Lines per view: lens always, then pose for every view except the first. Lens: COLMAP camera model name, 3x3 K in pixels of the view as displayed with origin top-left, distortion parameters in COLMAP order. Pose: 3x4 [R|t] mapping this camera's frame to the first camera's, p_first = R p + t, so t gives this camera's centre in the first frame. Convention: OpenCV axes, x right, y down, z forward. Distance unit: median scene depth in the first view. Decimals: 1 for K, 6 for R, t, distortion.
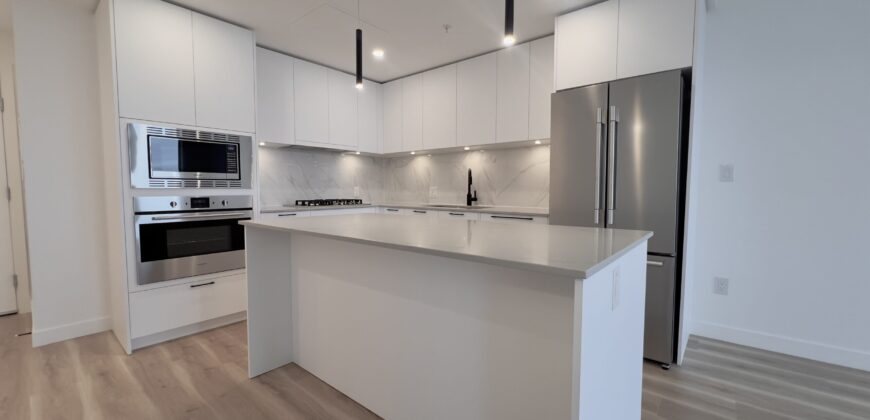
lens RADIAL K [[347.8, 0, 431.9], [0, 347.8, 208.9], [0, 0, 1]] dist [-0.001040, -0.000064]
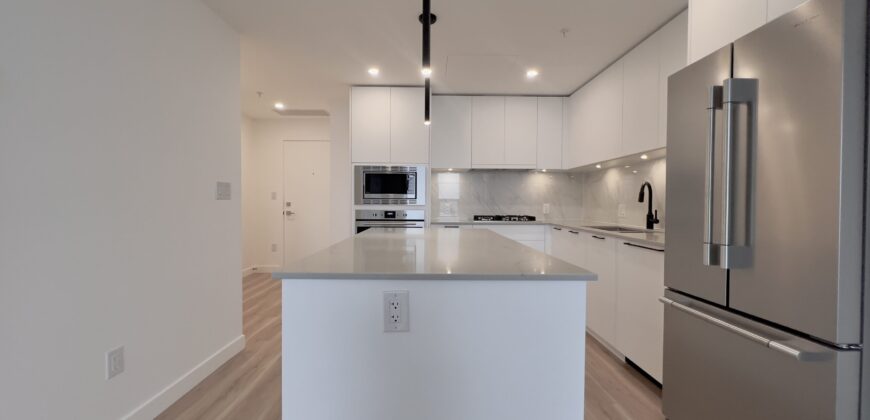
lens RADIAL K [[347.4, 0, 435.0], [0, 347.4, 210.0], [0, 0, 1]] dist [0.001704, 0.000150]
pose [[0.661046, 0.018873, -0.750108, 0.398191], [-0.049487, 0.998604, -0.018487, -0.014241], [0.748711, 0.049342, 0.661057, 0.127383]]
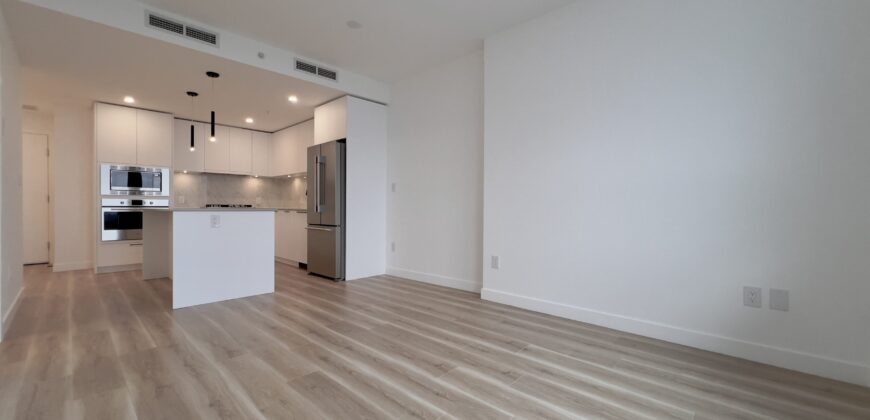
lens RADIAL K [[347.4, 0, 435.0], [0, 347.4, 210.0], [0, 0, 1]] dist [0.001704, 0.000150]
pose [[0.998293, 0.003477, -0.058303, 0.832894], [-0.006482, 0.998656, -0.051426, 0.083812], [0.058045, 0.051716, 0.996974, -0.638724]]
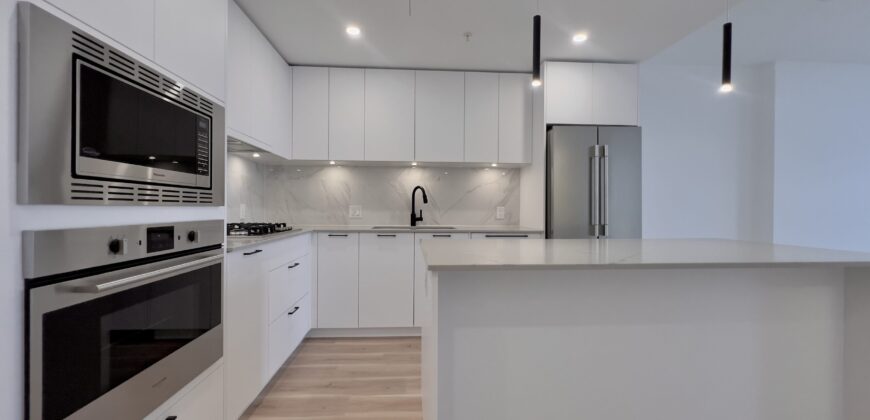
lens RADIAL K [[347.4, 0, 435.0], [0, 347.4, 210.0], [0, 0, 1]] dist [0.001704, 0.000150]
pose [[0.716103, -0.002015, 0.697992, -0.520836], [0.037796, 0.998641, -0.035895, -0.018129], [-0.696970, 0.052086, 0.715206, 0.325605]]
